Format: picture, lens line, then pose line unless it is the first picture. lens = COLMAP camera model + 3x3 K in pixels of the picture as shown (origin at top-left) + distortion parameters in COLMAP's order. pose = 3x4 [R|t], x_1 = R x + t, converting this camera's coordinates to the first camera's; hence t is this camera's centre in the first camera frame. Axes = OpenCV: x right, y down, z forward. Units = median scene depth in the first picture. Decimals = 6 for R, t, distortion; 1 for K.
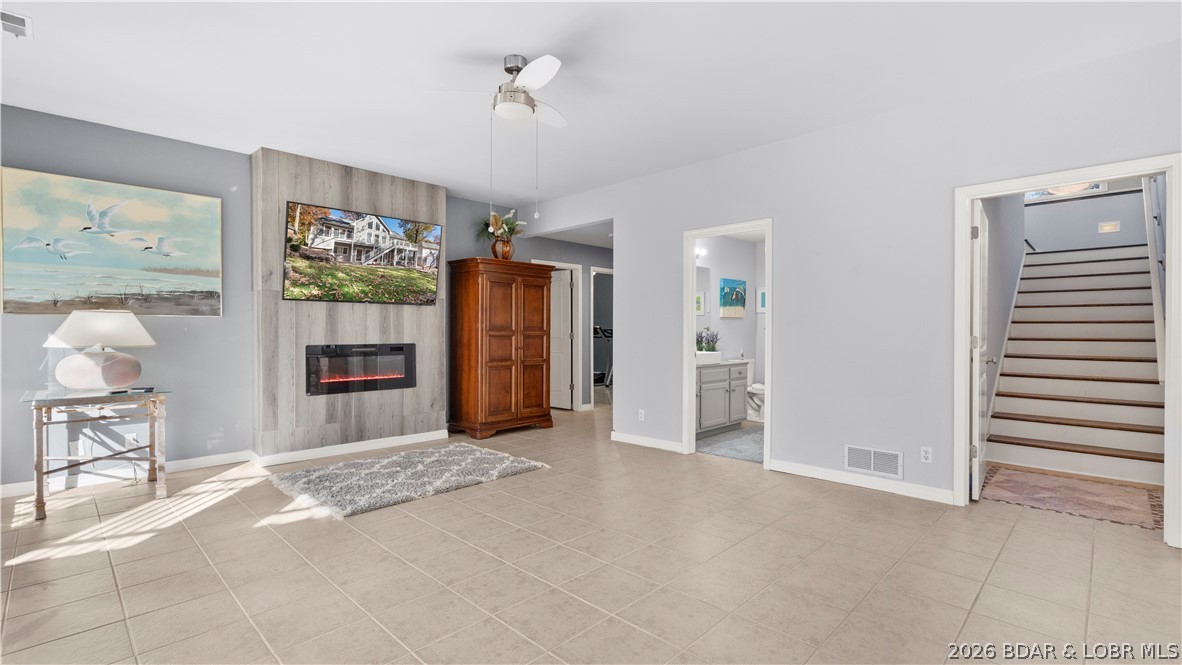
lens RADIAL K [[528.6, 0, 591.2], [0, 528.6, 336.3], [0, 0, 1]] dist [0.003665, 0.000302]
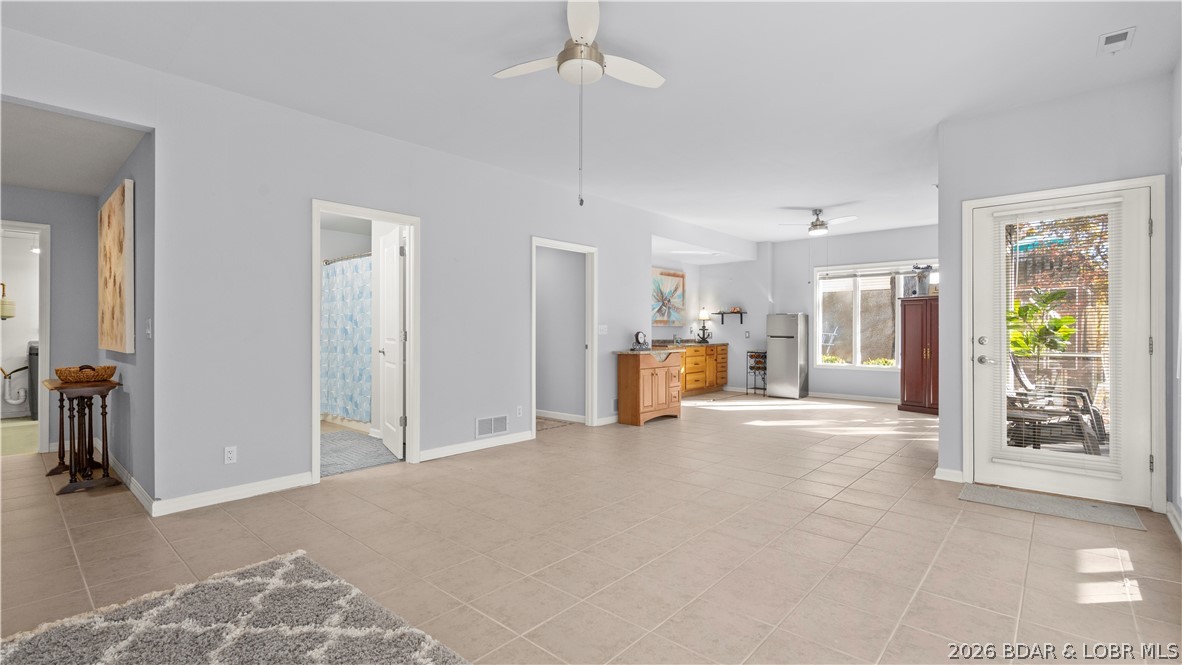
lens RADIAL K [[528.6, 0, 594.6], [0, 528.6, 330.8], [0, 0, 1]] dist [0.003665, 0.000302]
pose [[-0.048252, 0.000001, 0.998835, -0.937137], [0.007453, 0.999972, 0.000359, 0.000446], [-0.998807, 0.007462, -0.048250, 0.950938]]
